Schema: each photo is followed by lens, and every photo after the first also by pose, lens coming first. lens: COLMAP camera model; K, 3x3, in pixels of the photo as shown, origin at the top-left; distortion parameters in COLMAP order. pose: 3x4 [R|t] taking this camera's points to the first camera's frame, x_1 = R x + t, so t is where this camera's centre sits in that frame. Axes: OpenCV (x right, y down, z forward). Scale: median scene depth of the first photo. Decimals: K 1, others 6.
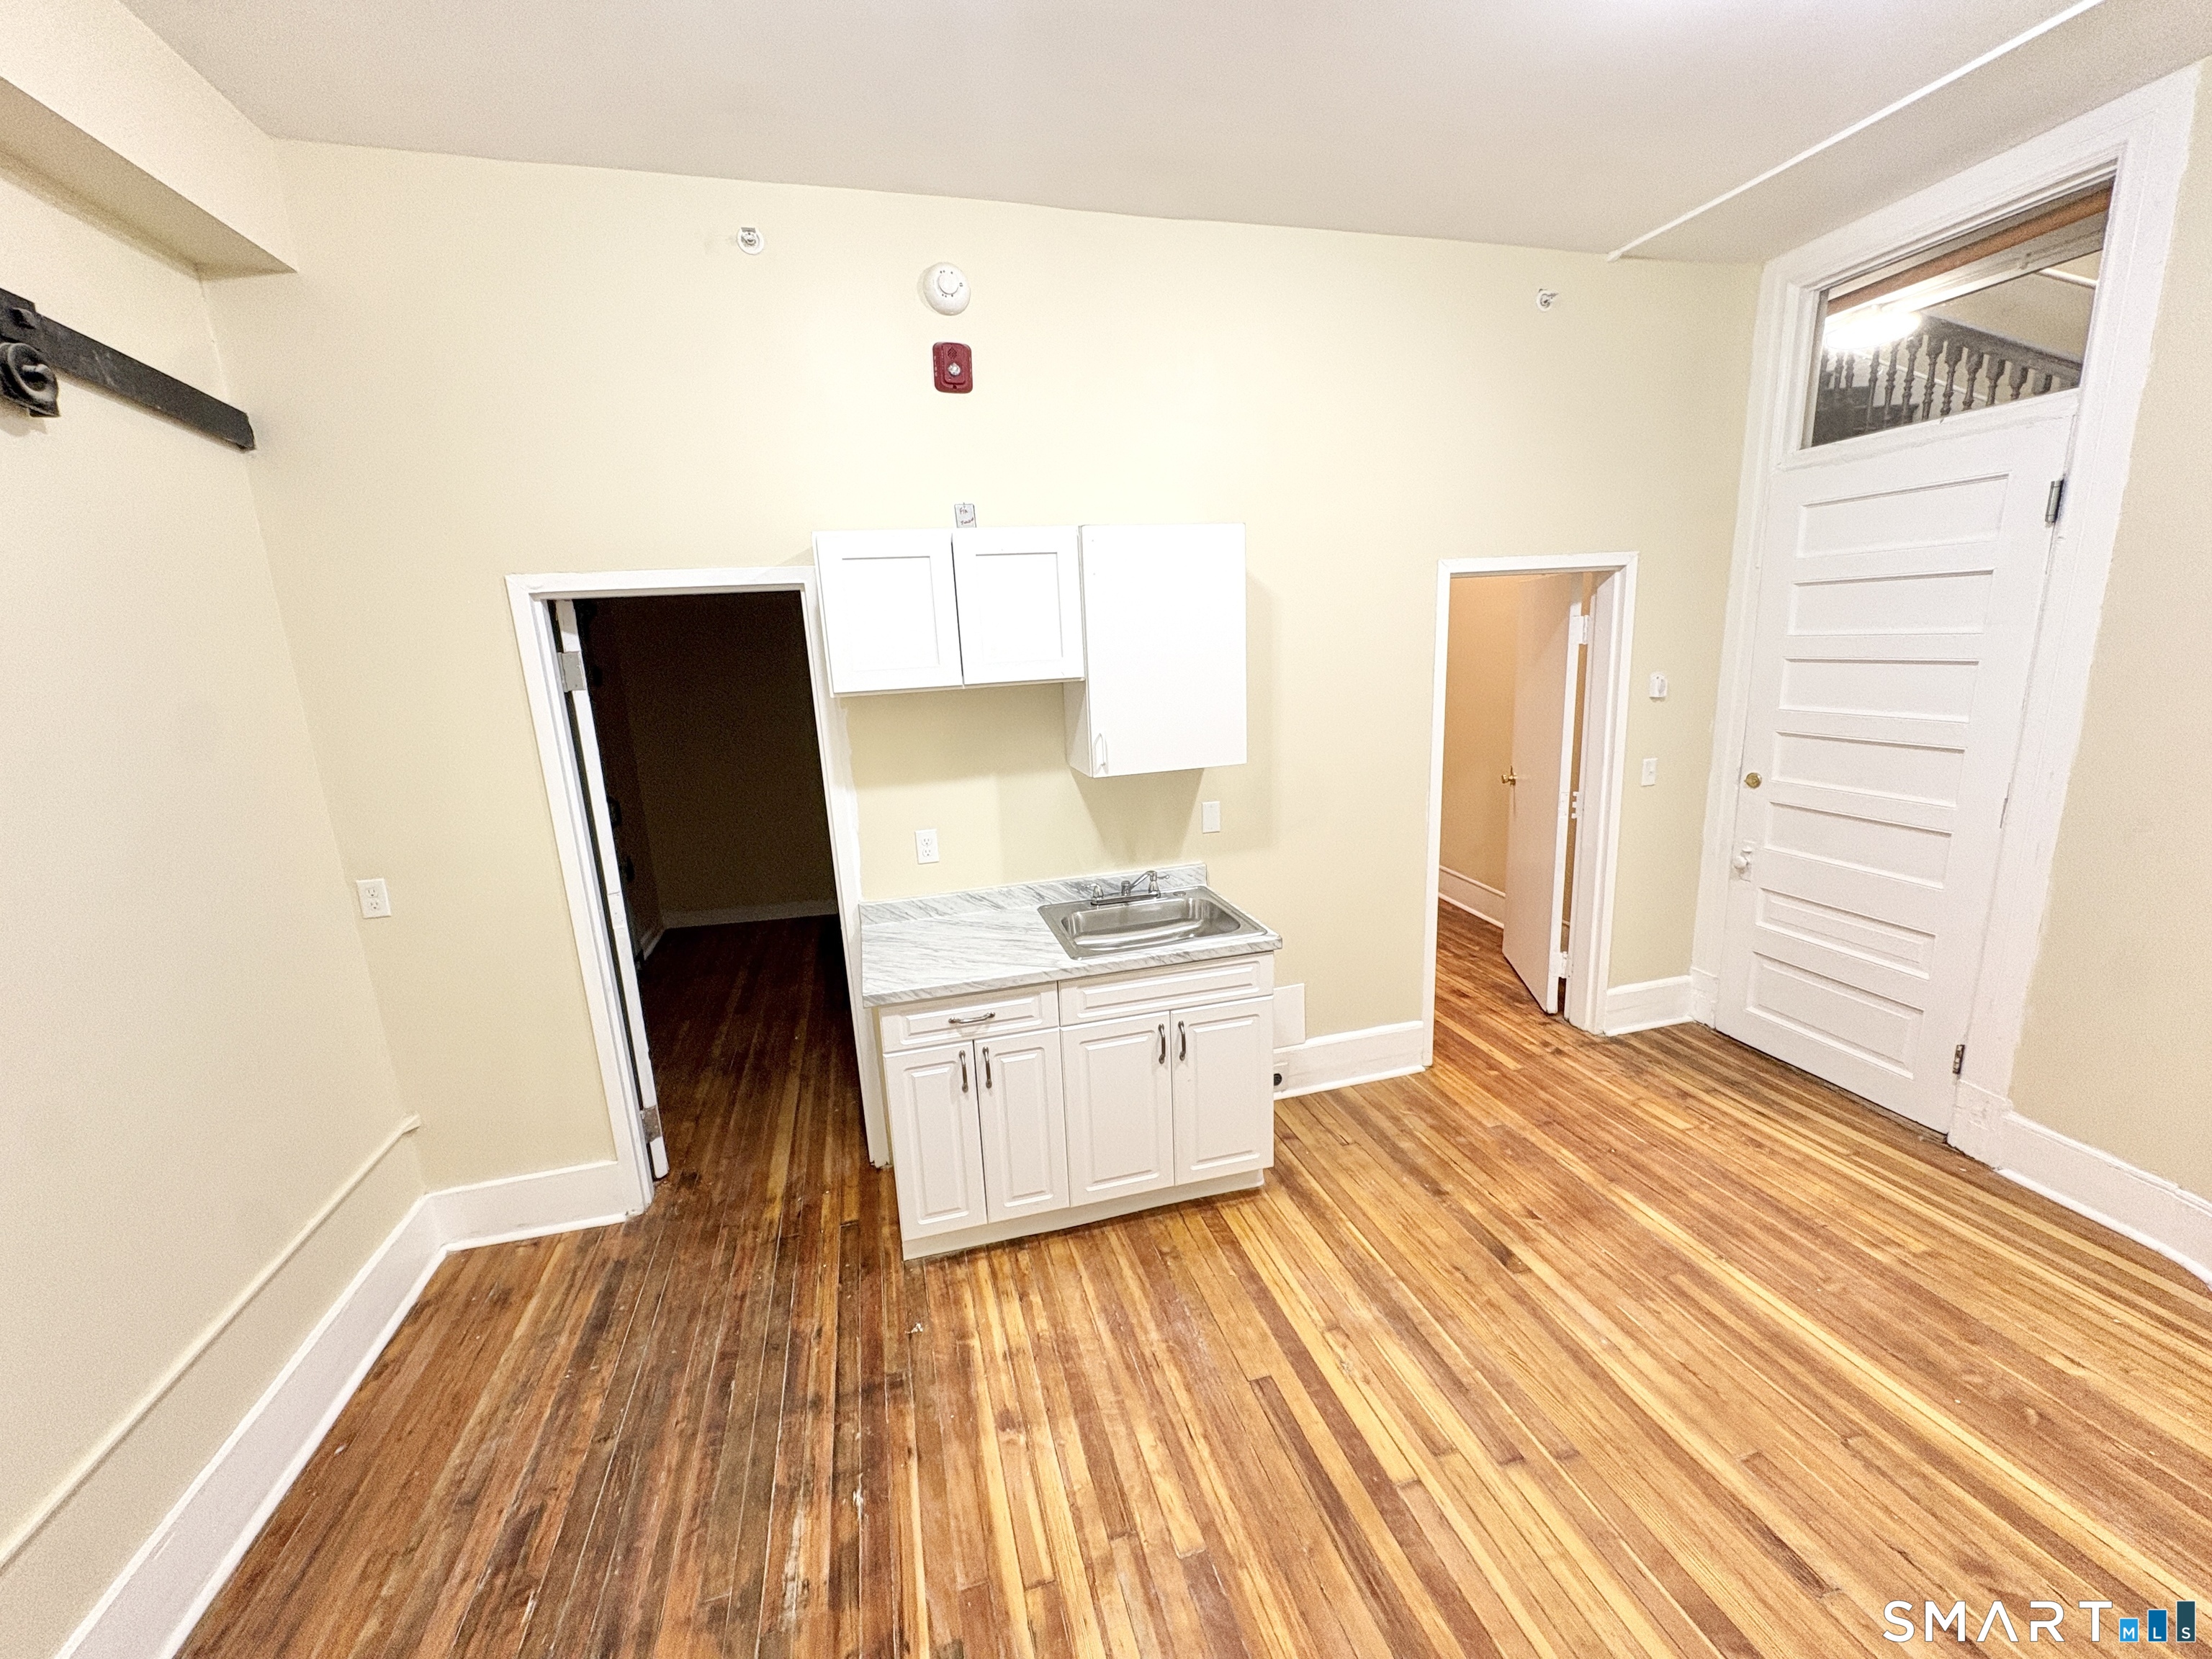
lens RADIAL K [[880.5, 0, 1106.0], [0, 880.5, 829.5], [0, 0, 1]] dist [0.001893, 0.000174]
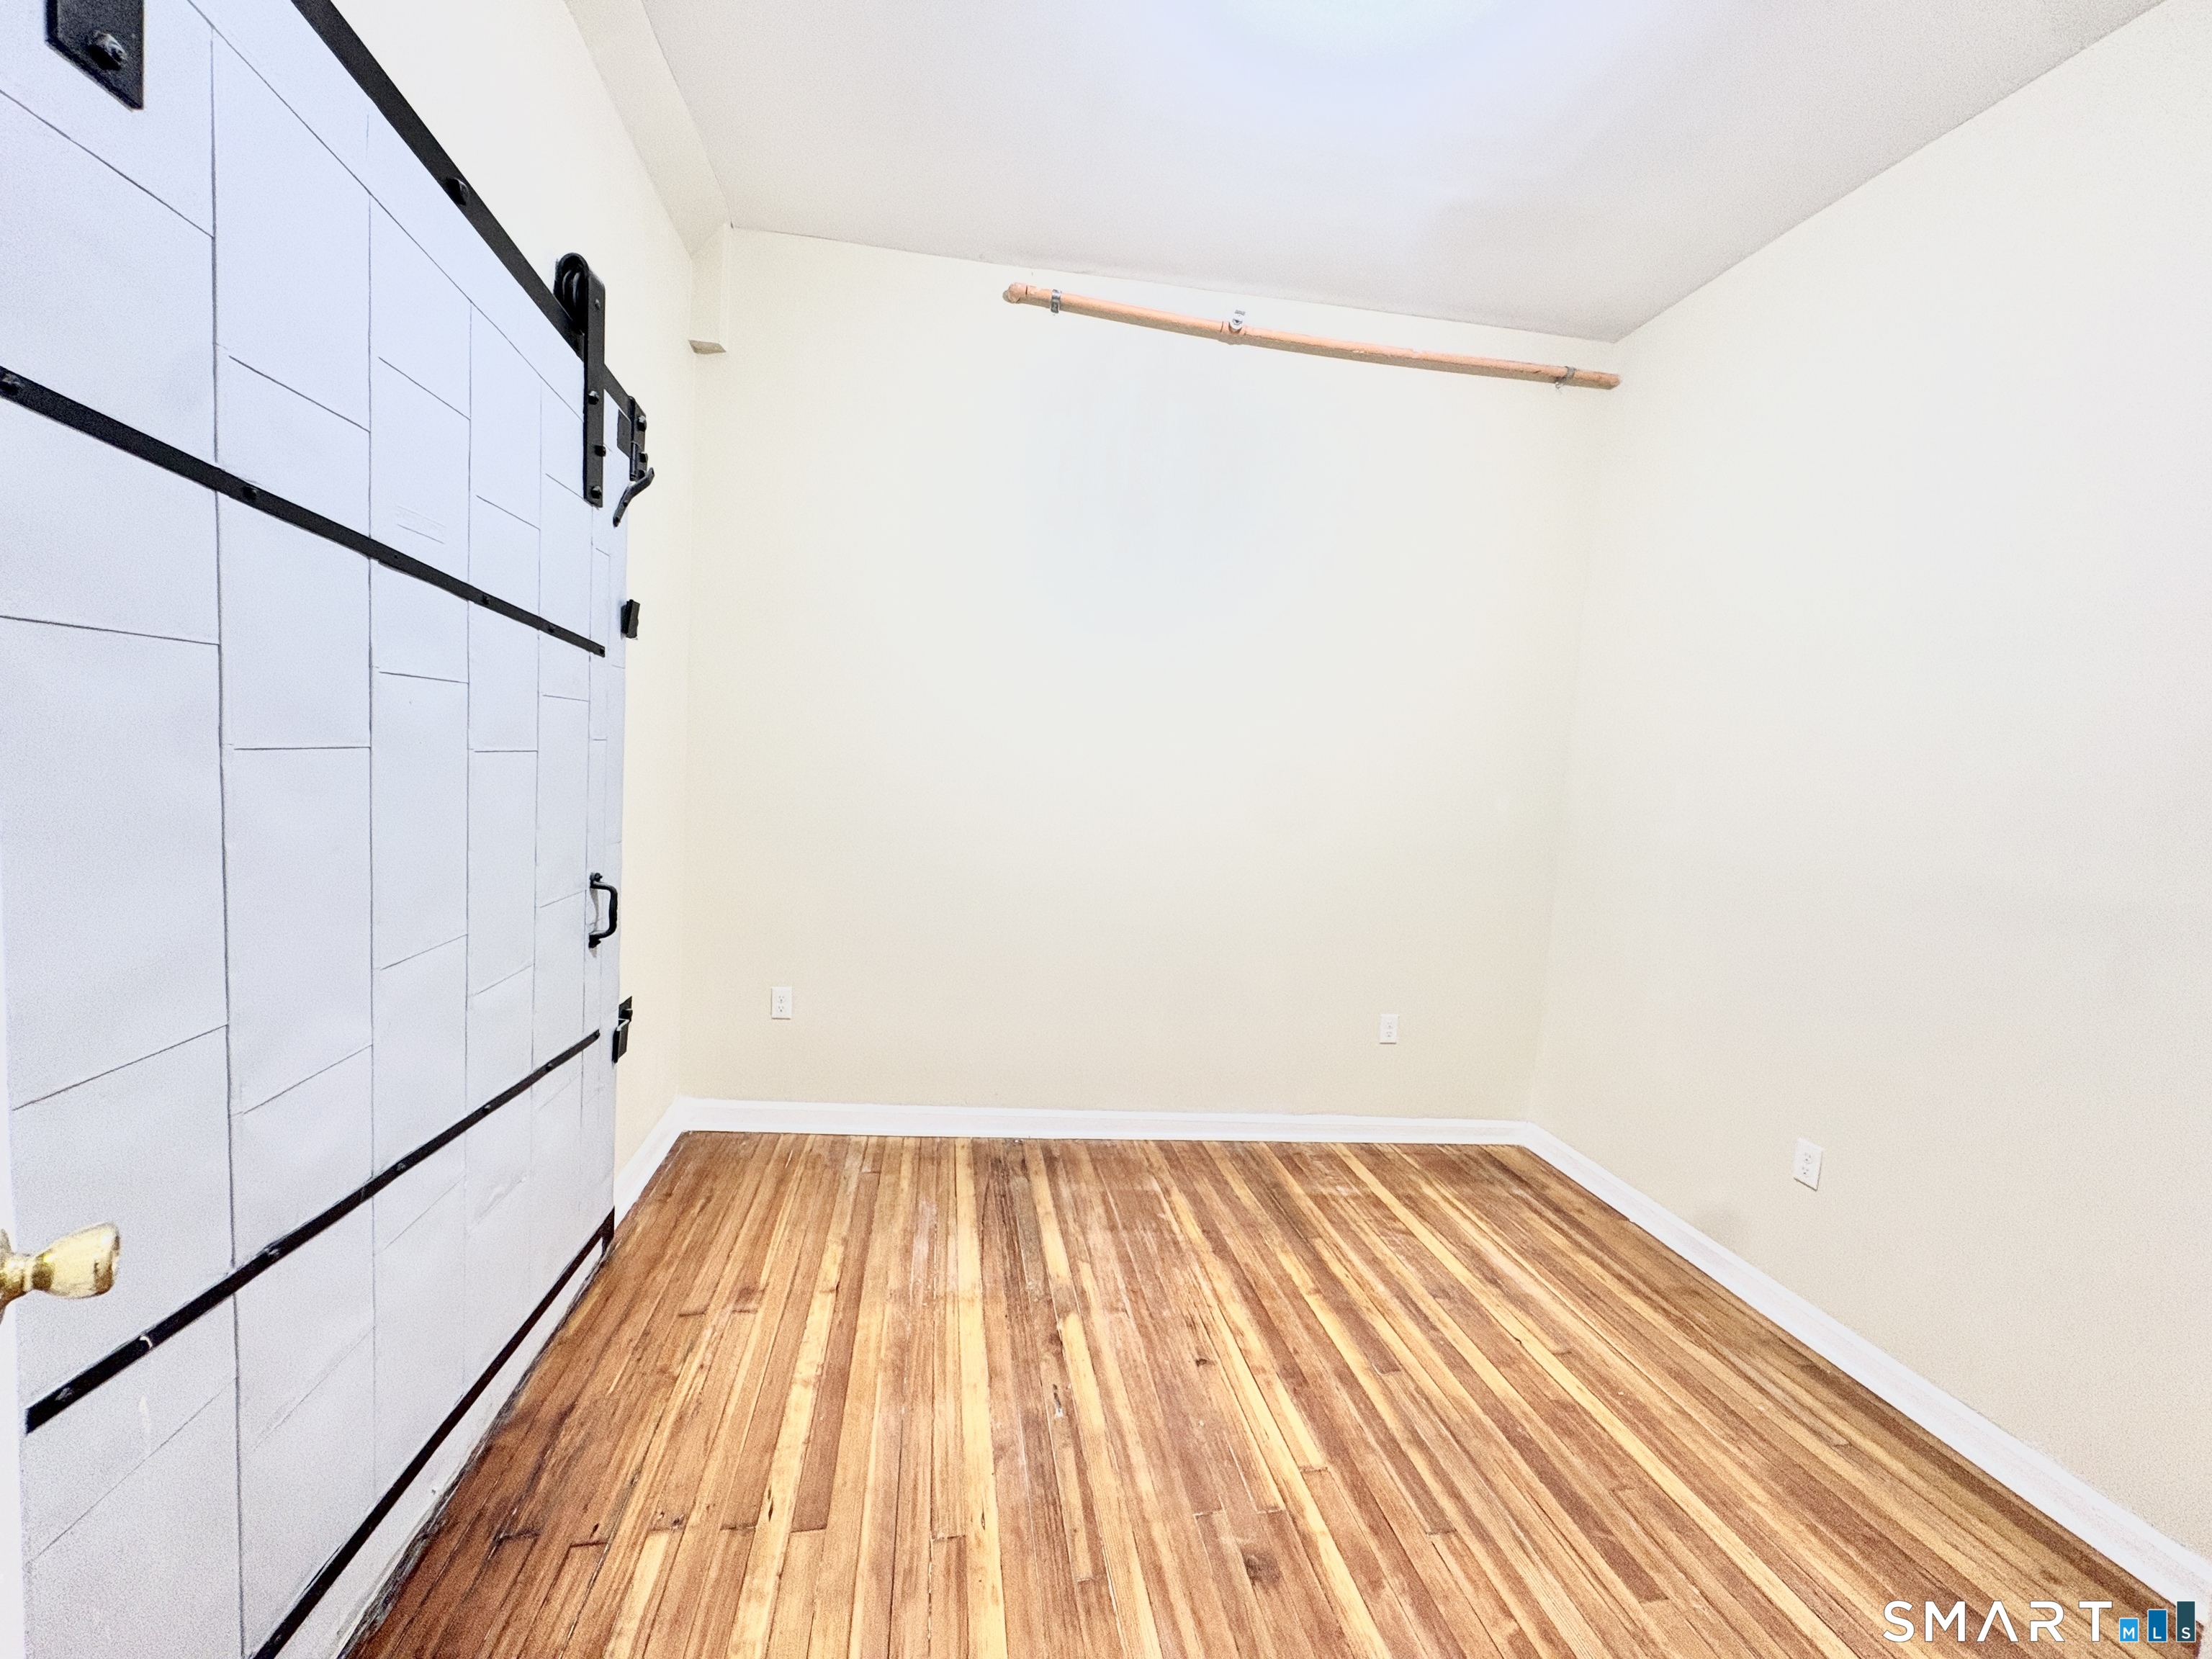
lens RADIAL K [[880.5, 0, 1106.0], [0, 880.5, 829.5], [0, 0, 1]] dist [0.001893, 0.000174]
pose [[0.990275, 0.117666, -0.074225, -0.675398], [-0.126462, 0.983711, -0.127753, -0.079943], [0.057984, 0.135898, 0.989025, 1.386611]]
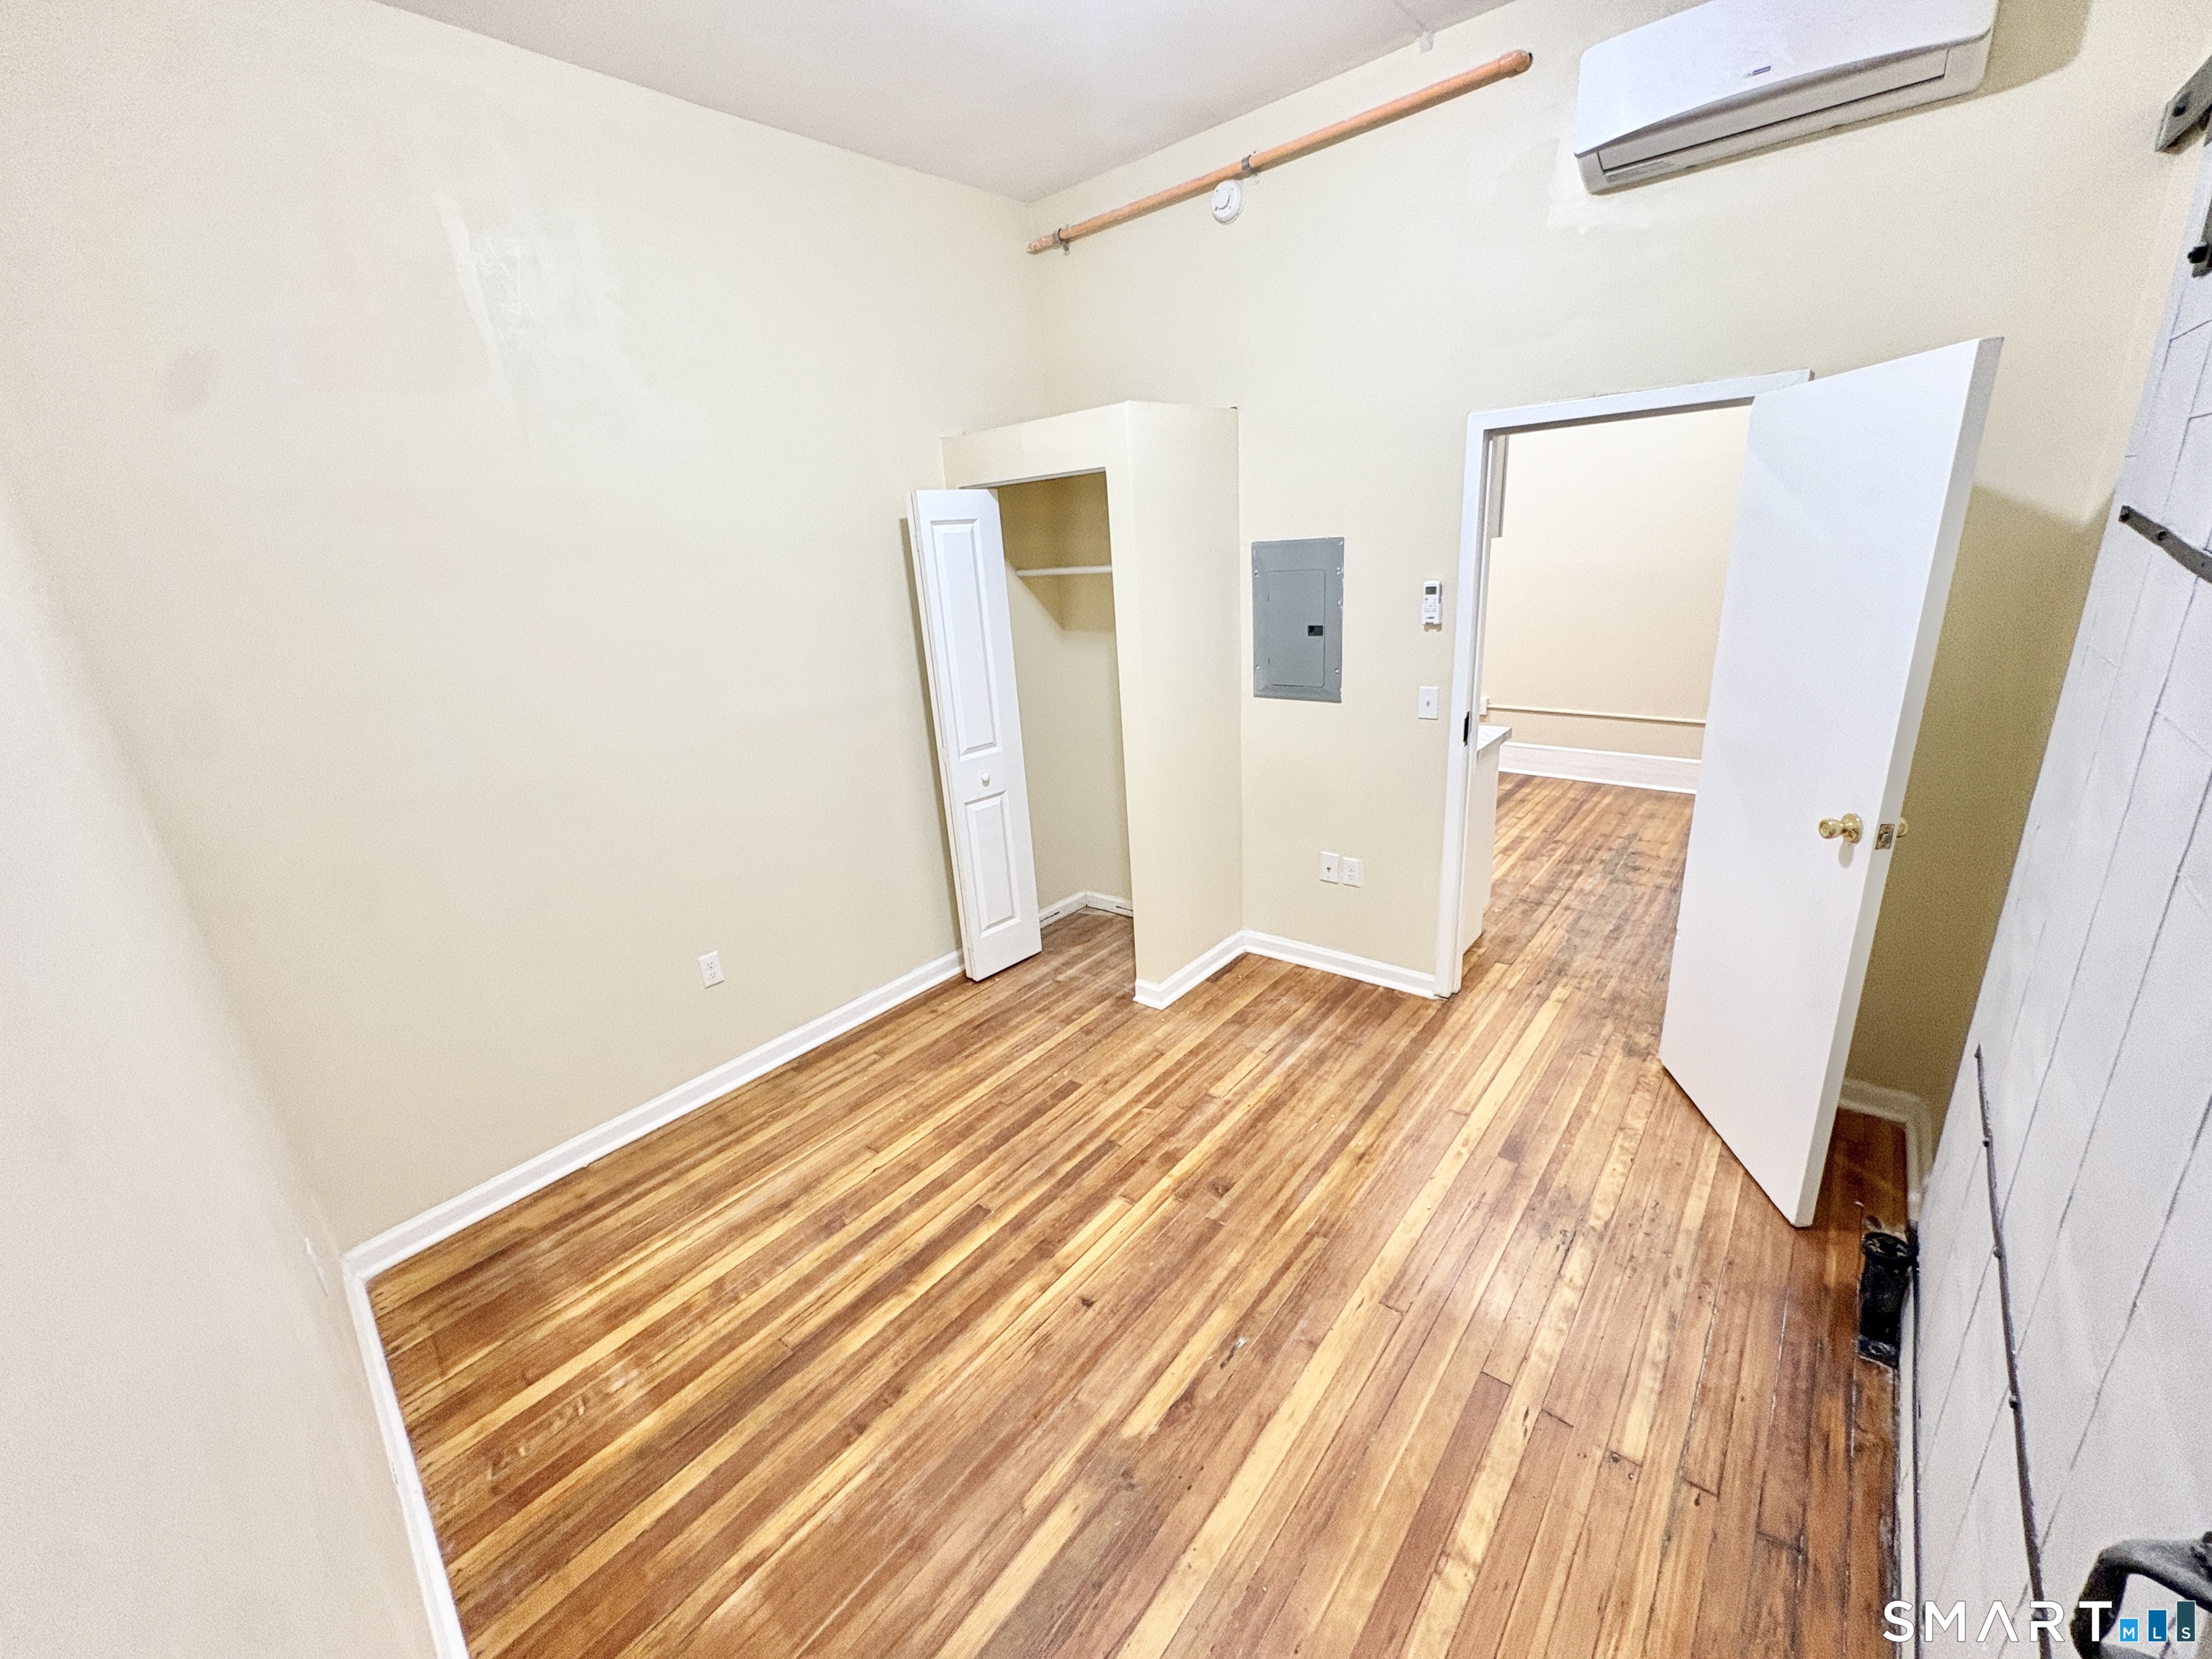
lens RADIAL K [[880.5, 0, 1106.0], [0, 880.5, 829.5], [0, 0, 1]] dist [0.001893, 0.000174]
pose [[-0.568445, -0.173657, 0.804185, -1.328705], [0.271113, 0.883333, 0.382388, -0.510572], [-0.776767, 0.435391, -0.455046, 2.707830]]
